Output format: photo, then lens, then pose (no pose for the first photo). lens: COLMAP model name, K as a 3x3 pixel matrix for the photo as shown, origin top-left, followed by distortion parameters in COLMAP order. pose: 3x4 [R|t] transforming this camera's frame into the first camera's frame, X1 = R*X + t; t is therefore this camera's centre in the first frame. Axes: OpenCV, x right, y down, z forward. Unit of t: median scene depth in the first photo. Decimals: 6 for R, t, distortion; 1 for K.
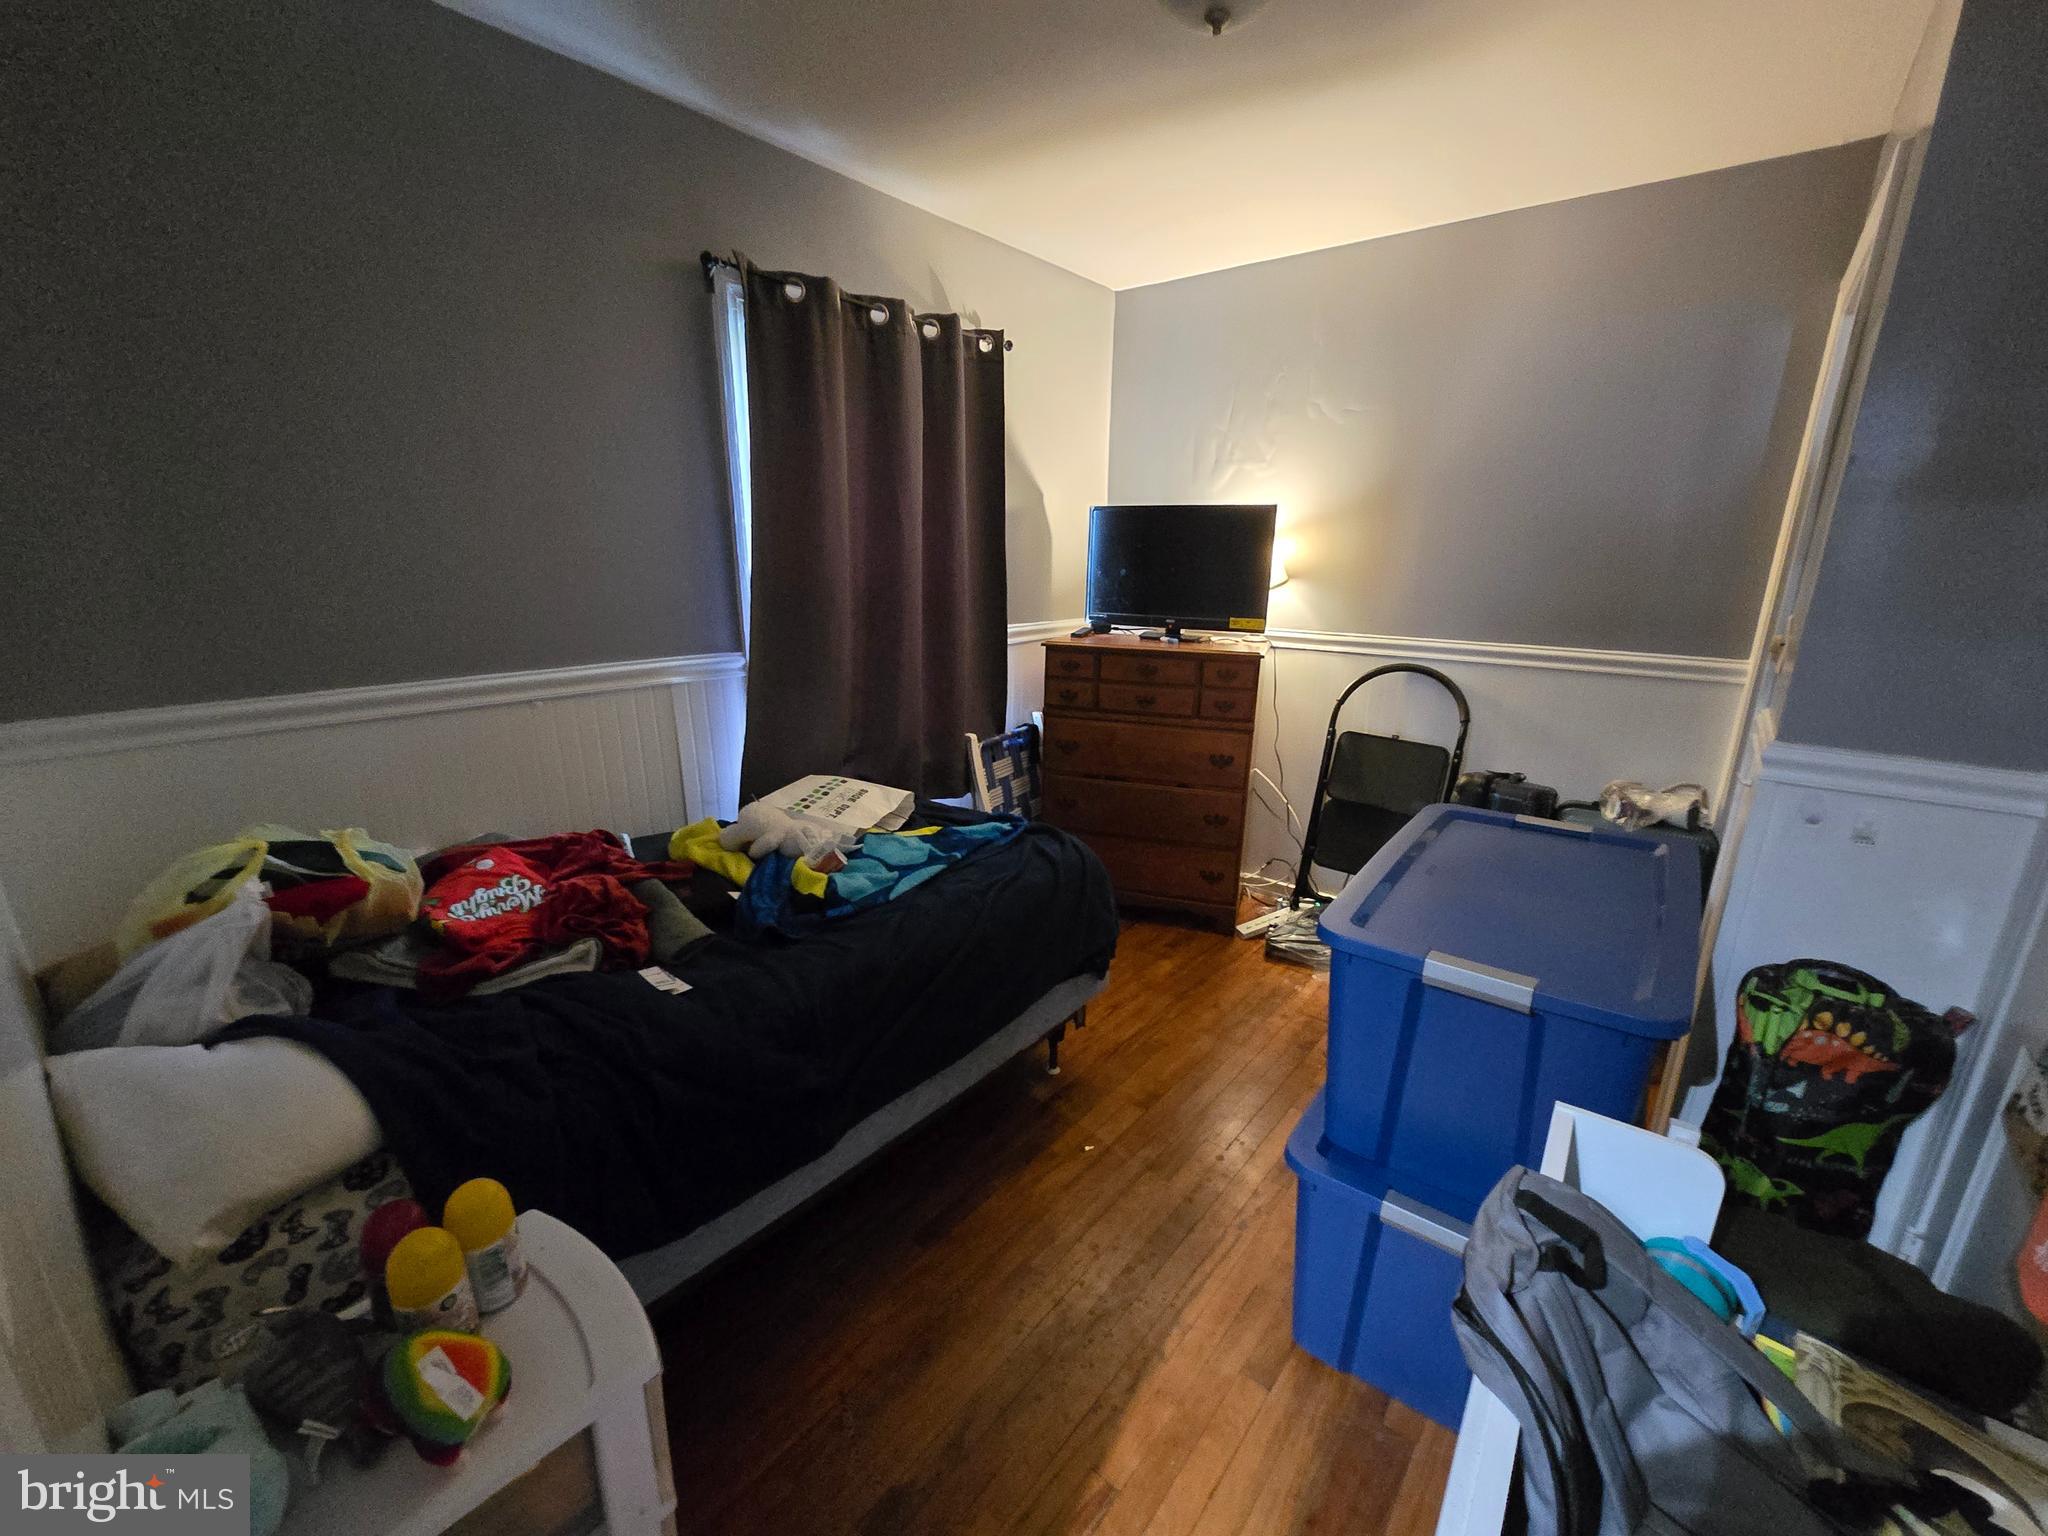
lens RADIAL K [[837.1, 0, 1035.6], [0, 837.1, 756.0], [0, 0, 1]] dist [0.006652, -0.002586]
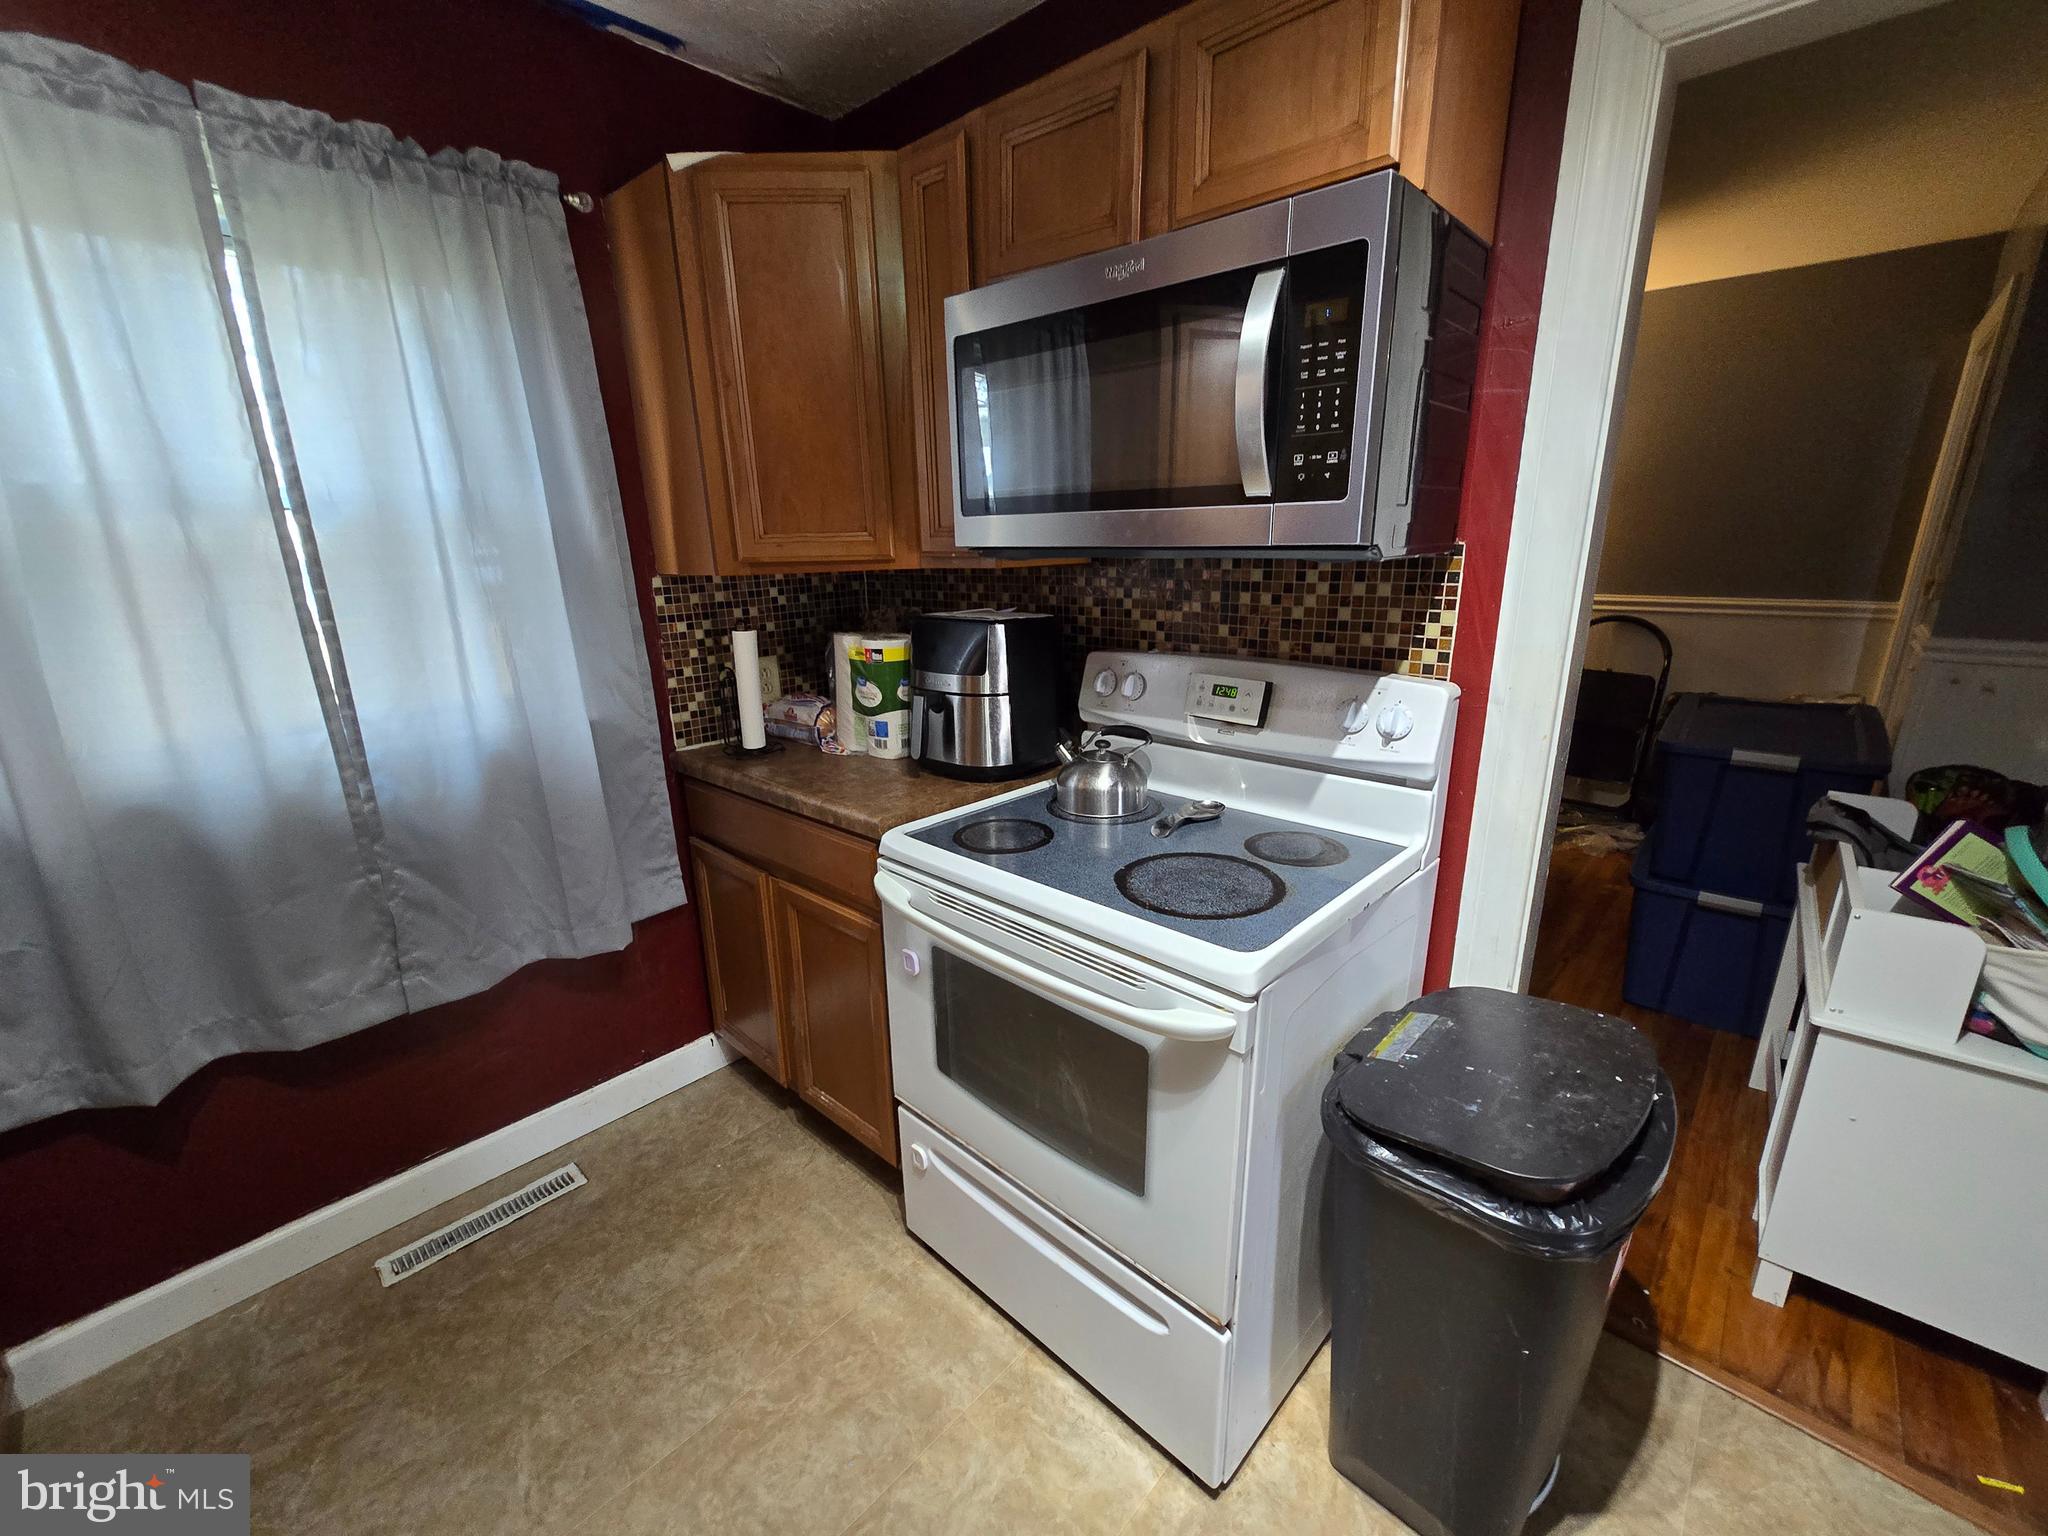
lens RADIAL K [[837.1, 0, 1040.9], [0, 837.1, 764.1], [0, 0, 1]] dist [0.006652, -0.002586]
pose [[0.996822, -0.020646, -0.076936, -0.769298], [0.022219, 0.999560, 0.019646, 0.167367], [0.076497, -0.021293, 0.996842, -0.815434]]
